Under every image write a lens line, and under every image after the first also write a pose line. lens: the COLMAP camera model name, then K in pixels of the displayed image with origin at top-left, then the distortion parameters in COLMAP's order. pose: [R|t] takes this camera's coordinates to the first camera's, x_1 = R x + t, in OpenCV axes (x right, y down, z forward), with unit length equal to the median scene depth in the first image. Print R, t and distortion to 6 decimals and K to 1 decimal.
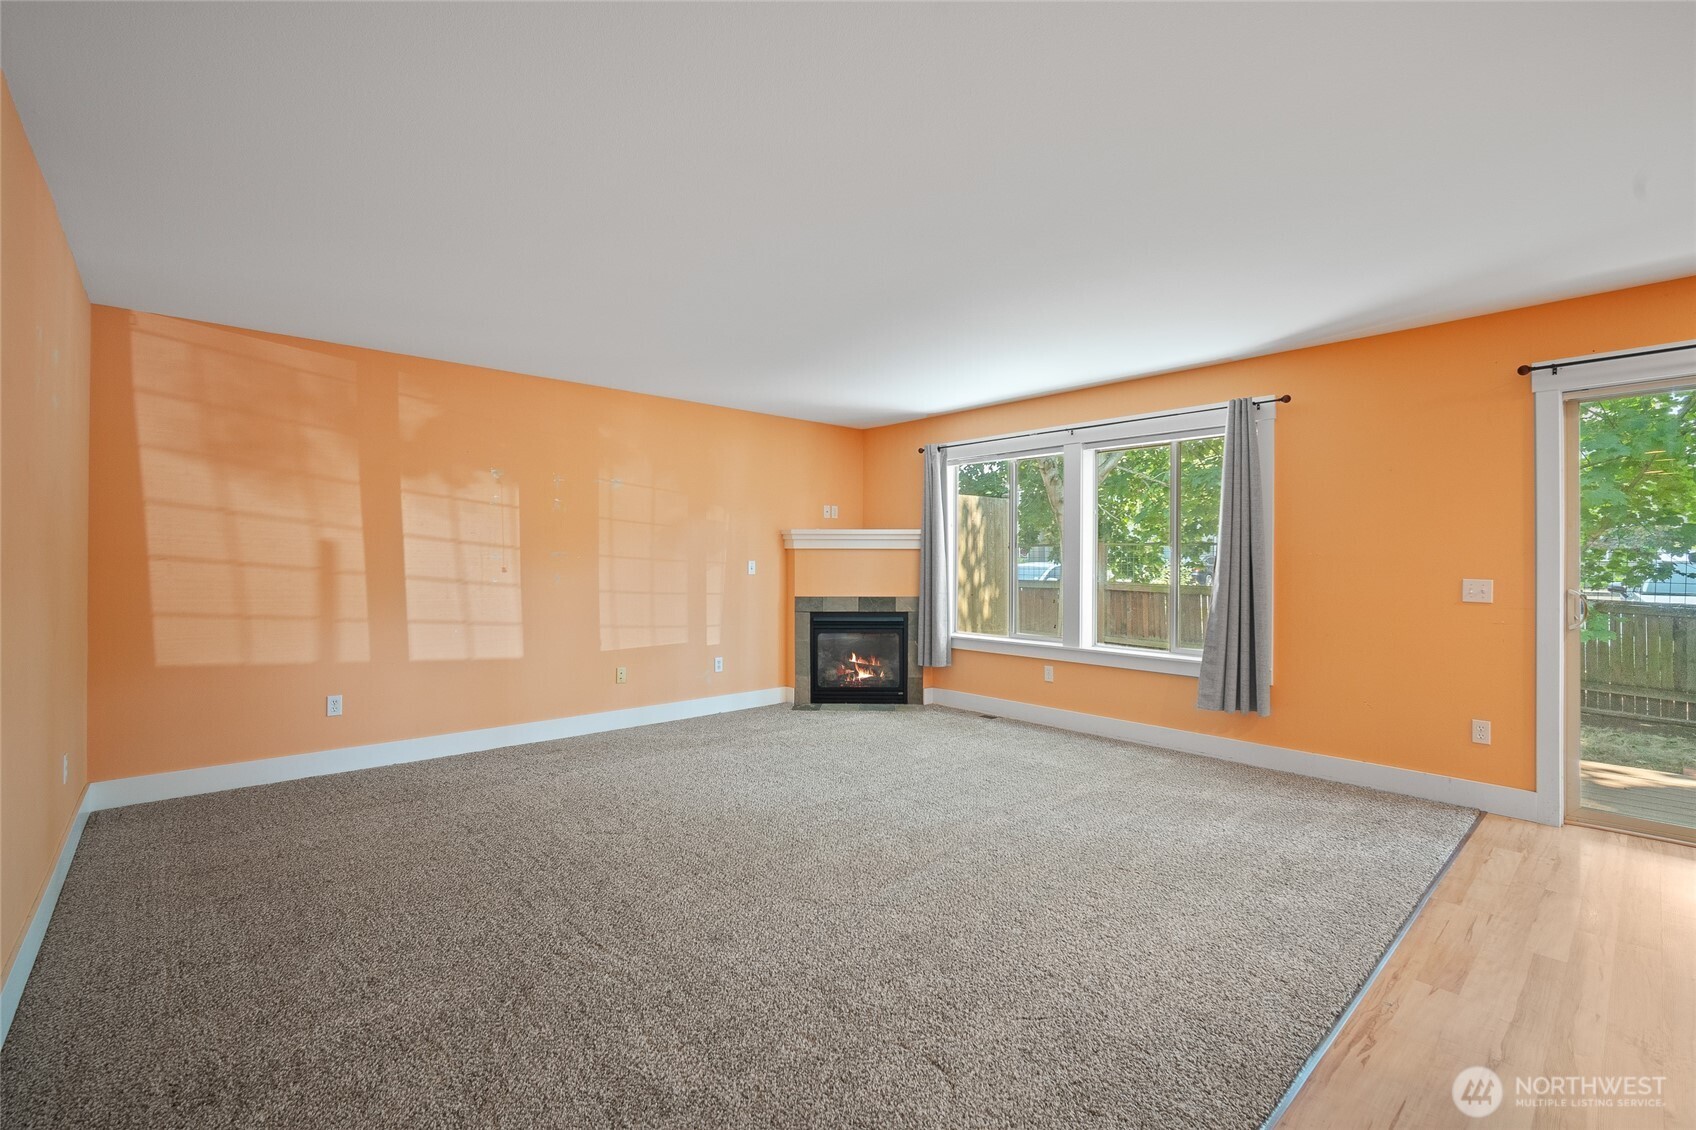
lens RADIAL K [[738.6, 0, 847.0], [0, 738.6, 561.1], [0, 0, 1]] dist [-0.013070, 0.004681]
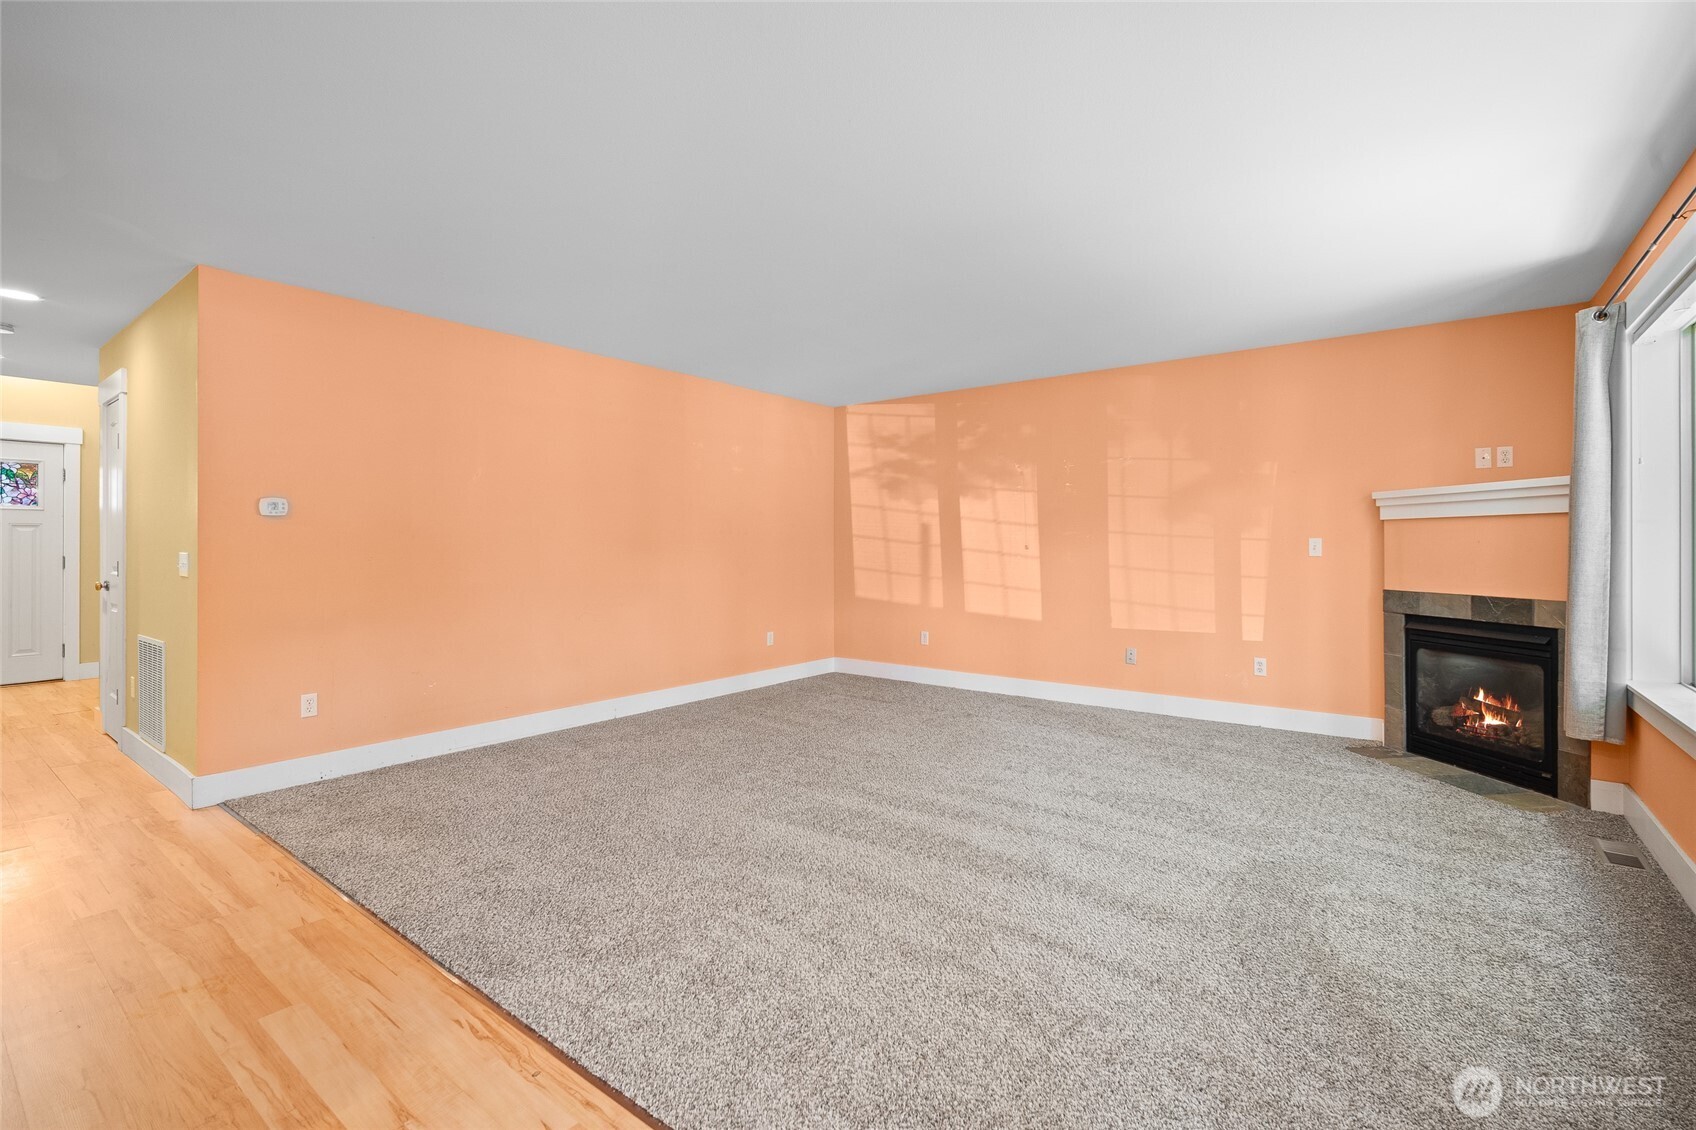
lens RADIAL K [[766.5, 0, 859.7], [0, 766.5, 542.7], [0, 0, 1]] dist [-0.004223, 0.000537]
pose [[0.194791, -0.003758, -0.980838, 0.619344], [-0.000964, 0.999991, -0.004023, 0.009335], [0.980844, 0.001729, 0.194786, 0.446984]]
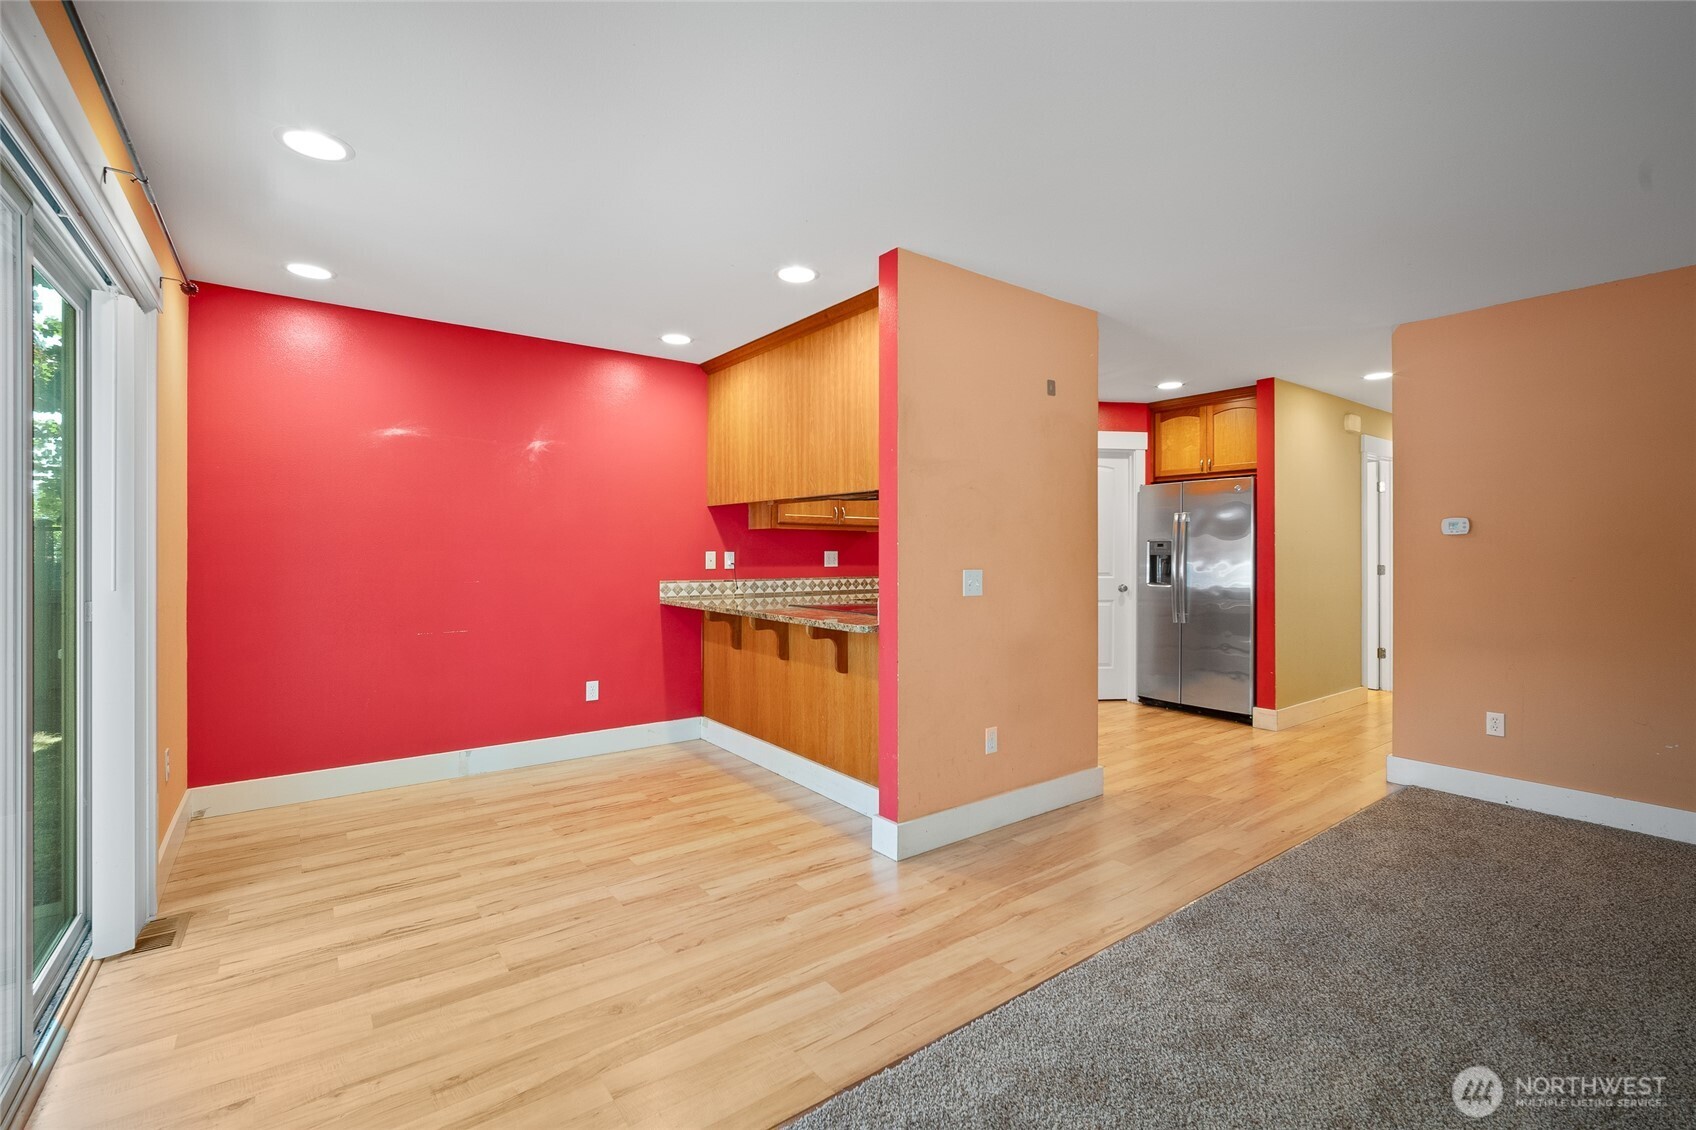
lens RADIAL K [[745.6, 0, 850.4], [0, 745.6, 550.1], [0, 0, 1]] dist [-0.015382, 0.008077]
pose [[-0.996037, -0.005809, 0.088751, 0.364354], [-0.005840, 0.999983, -0.000093, -0.000731], [-0.088749, -0.000611, -0.996054, 0.811879]]
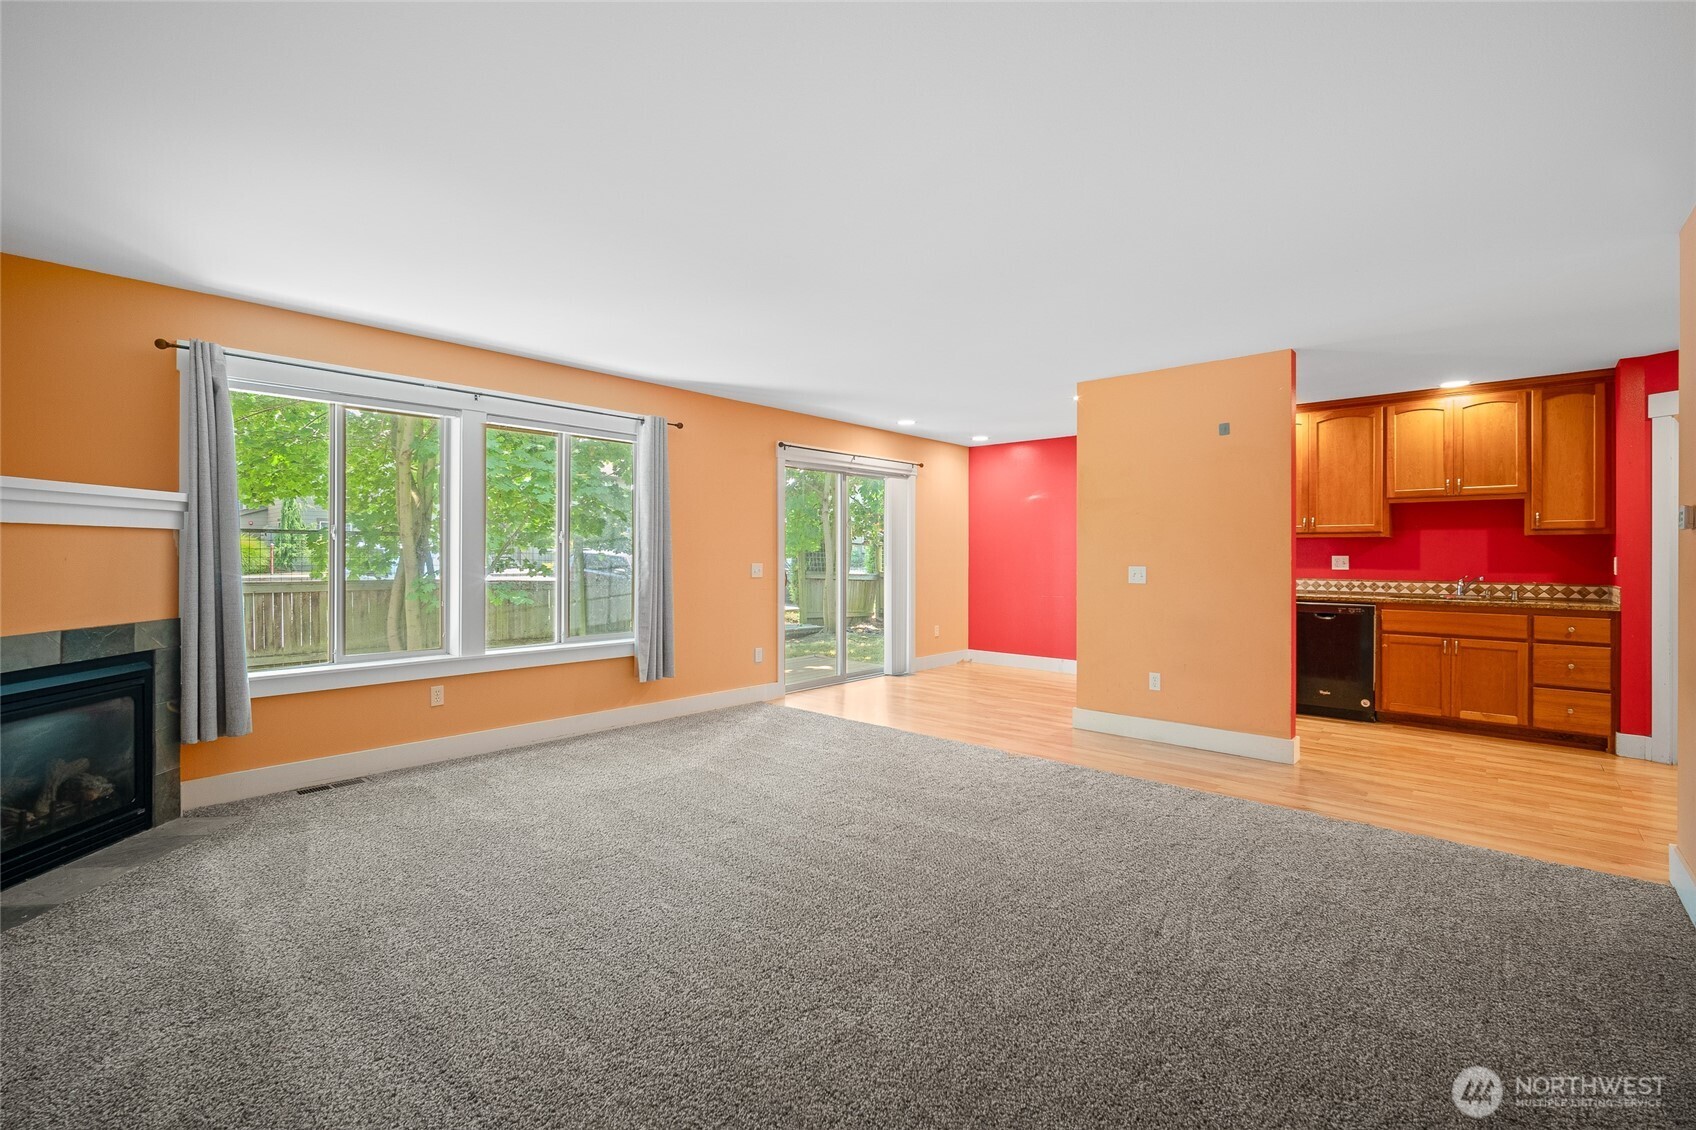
lens RADIAL K [[745.6, 0, 850.4], [0, 745.6, 550.1], [0, 0, 1]] dist [-0.015382, 0.008077]
pose [[-0.109913, 0.001004, 0.993941, -0.565839], [-0.004187, 0.999990, -0.001473, -0.002899], [-0.993932, -0.004323, -0.109907, 0.661108]]
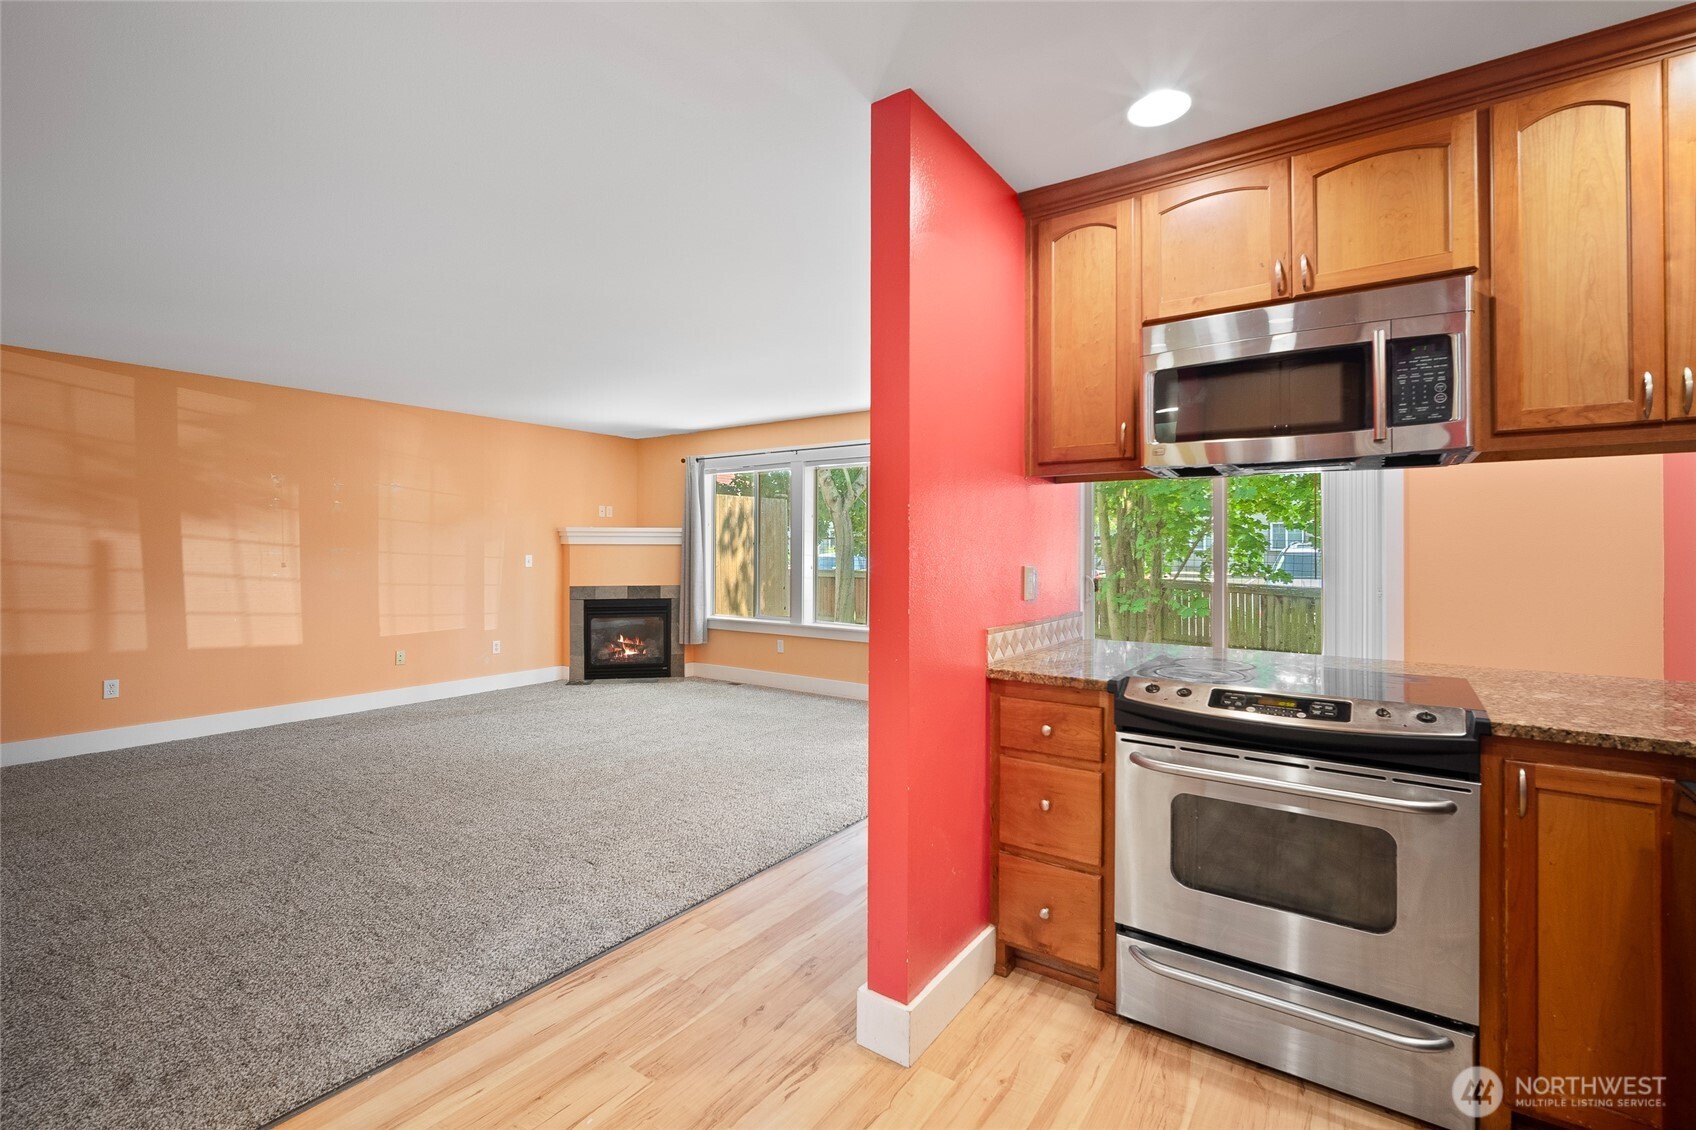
lens RADIAL K [[756.4, 0, 842.5], [0, 756.4, 544.0], [0, 0, 1]] dist [-0.002103, 0.000789]
pose [[0.976192, -0.000595, 0.216910, 0.101285], [0.001960, 0.999980, -0.006074, -0.010909], [-0.216902, 0.006355, 0.976173, -0.268100]]
